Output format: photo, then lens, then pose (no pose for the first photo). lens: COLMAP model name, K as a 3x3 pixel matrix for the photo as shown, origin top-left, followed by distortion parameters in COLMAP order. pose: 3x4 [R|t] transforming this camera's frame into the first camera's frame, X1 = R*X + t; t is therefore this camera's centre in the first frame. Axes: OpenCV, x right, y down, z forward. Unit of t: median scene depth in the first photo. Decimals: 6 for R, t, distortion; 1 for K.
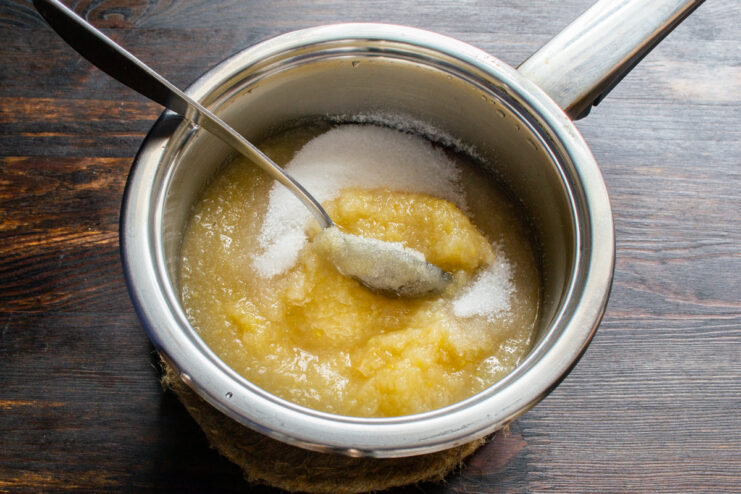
lens RADIAL K [[4720.5, 0, 370.5], [0, 4720.5, 247.0], [0, 0, 1]] dist [-0.005310, 3.858964]
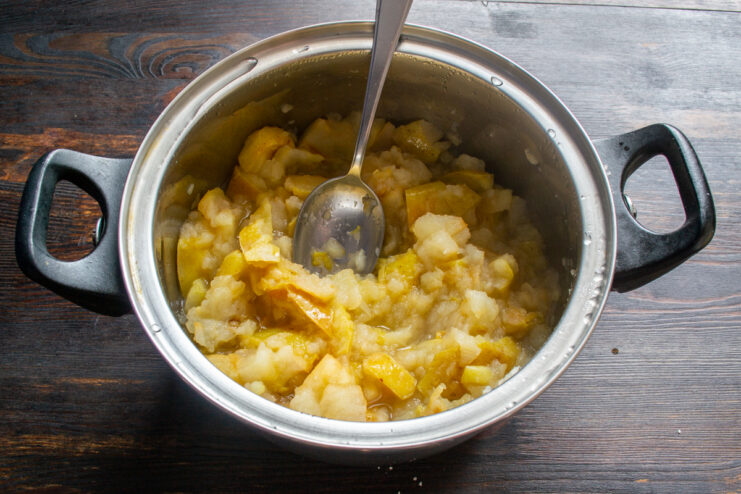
lens RADIAL K [[4664.7, 0, 370.8], [0, 4664.7, 452.3], [0, 0, 1]] dist [0.331474, -12.797253]
pose [[1.000000, 0.000394, -0.000436, -0.004539], [-0.000374, 0.998933, 0.046174, -0.004914], [0.000453, -0.046173, 0.998933, -0.228558]]
